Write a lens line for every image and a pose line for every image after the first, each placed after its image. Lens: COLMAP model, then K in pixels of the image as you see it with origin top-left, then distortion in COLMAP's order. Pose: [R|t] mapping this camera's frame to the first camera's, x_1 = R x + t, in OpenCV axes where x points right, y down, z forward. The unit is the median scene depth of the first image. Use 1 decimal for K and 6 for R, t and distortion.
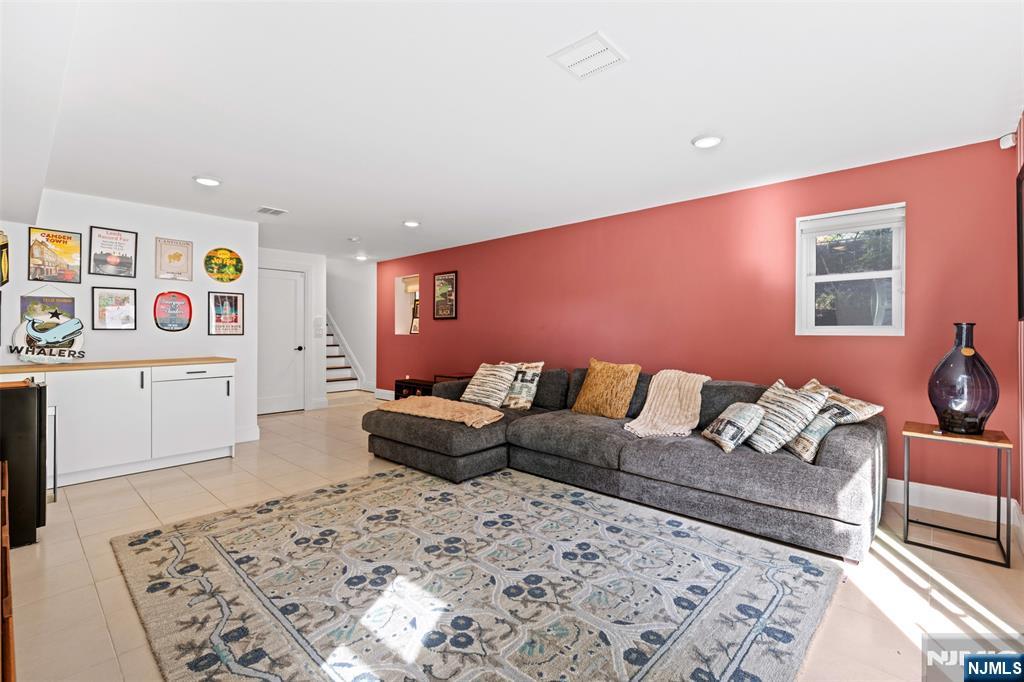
lens RADIAL K [[459.3, 0, 515.1], [0, 459.3, 335.6], [0, 0, 1]] dist [0.005727, -0.001068]
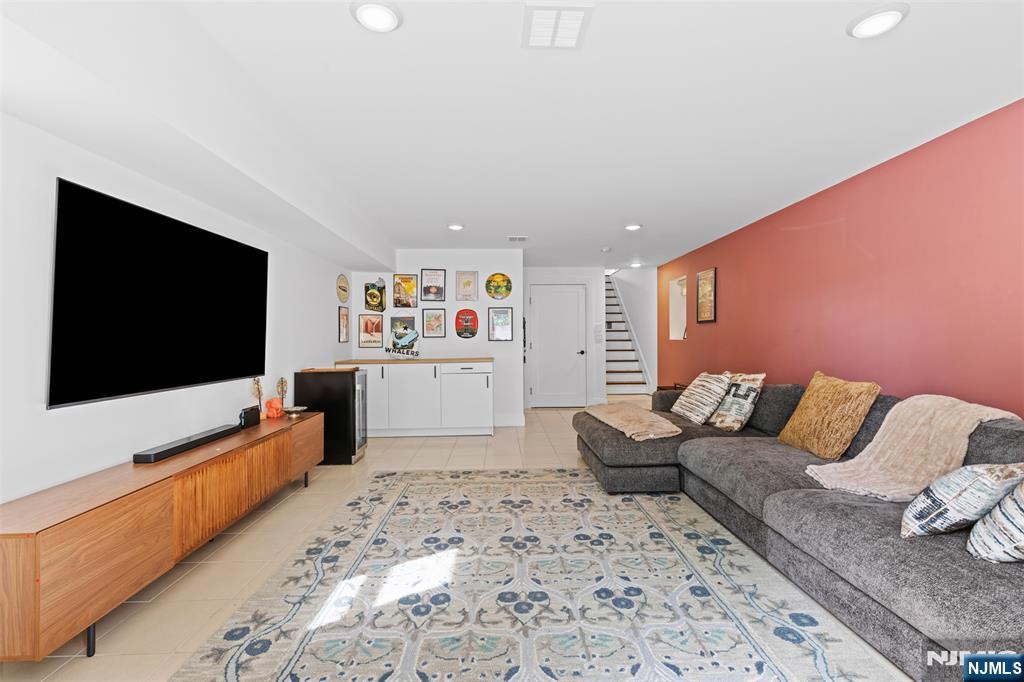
lens RADIAL K [[459.3, 0, 515.1], [0, 459.3, 335.6], [0, 0, 1]] dist [0.005727, -0.001068]
pose [[0.704005, -0.009805, -0.710127, 0.401592], [0.001697, 0.999925, -0.012124, 0.000294], [0.710193, 0.007330, 0.703969, 0.168546]]
